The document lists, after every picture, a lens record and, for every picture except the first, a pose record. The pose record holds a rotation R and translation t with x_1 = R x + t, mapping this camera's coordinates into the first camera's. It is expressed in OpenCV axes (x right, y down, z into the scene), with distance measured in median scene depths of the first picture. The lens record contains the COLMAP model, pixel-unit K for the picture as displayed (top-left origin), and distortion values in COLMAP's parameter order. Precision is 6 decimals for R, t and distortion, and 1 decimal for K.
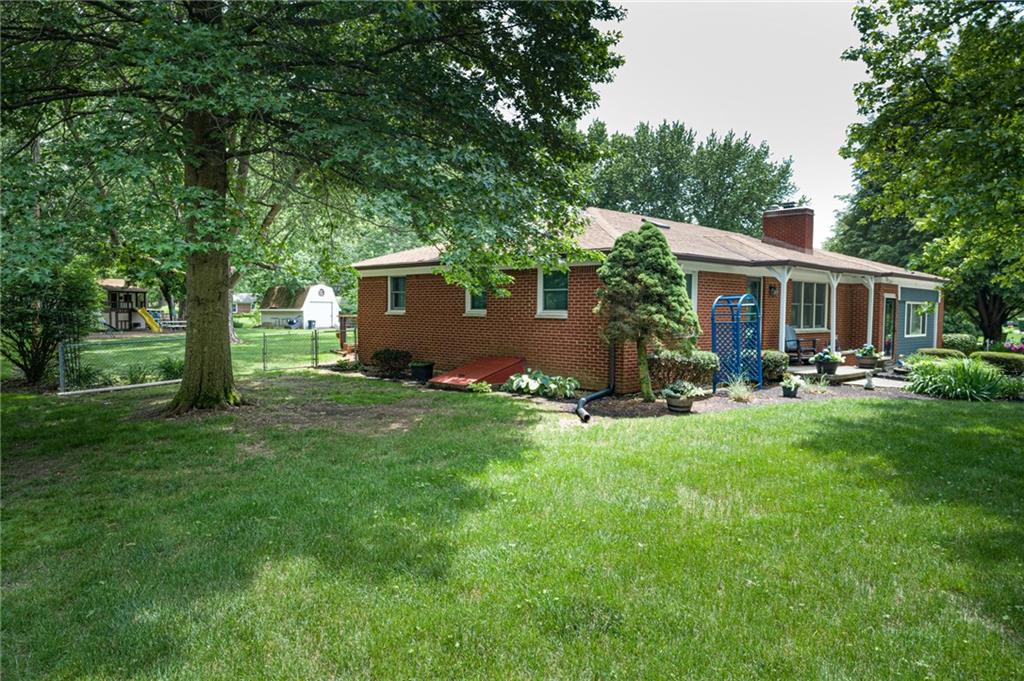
lens RADIAL K [[695.9, 0, 513.2], [0, 695.9, 338.6], [0, 0, 1]] dist [0.000171, 0.009973]
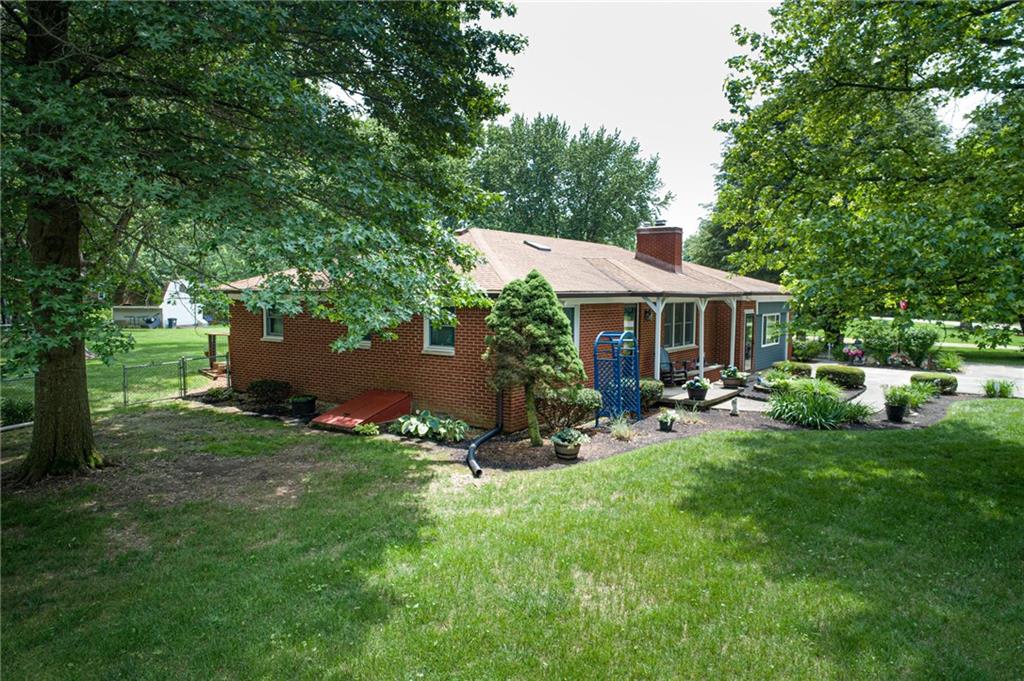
lens RADIAL K [[695.9, 0, 514.3], [0, 695.9, 341.3], [0, 0, 1]] dist [0.000171, 0.009973]
pose [[0.984276, -0.015985, 0.175914, -0.017167], [0.010948, 0.999503, 0.029566, -0.100498], [-0.176299, -0.027175, 0.983962, 0.001078]]
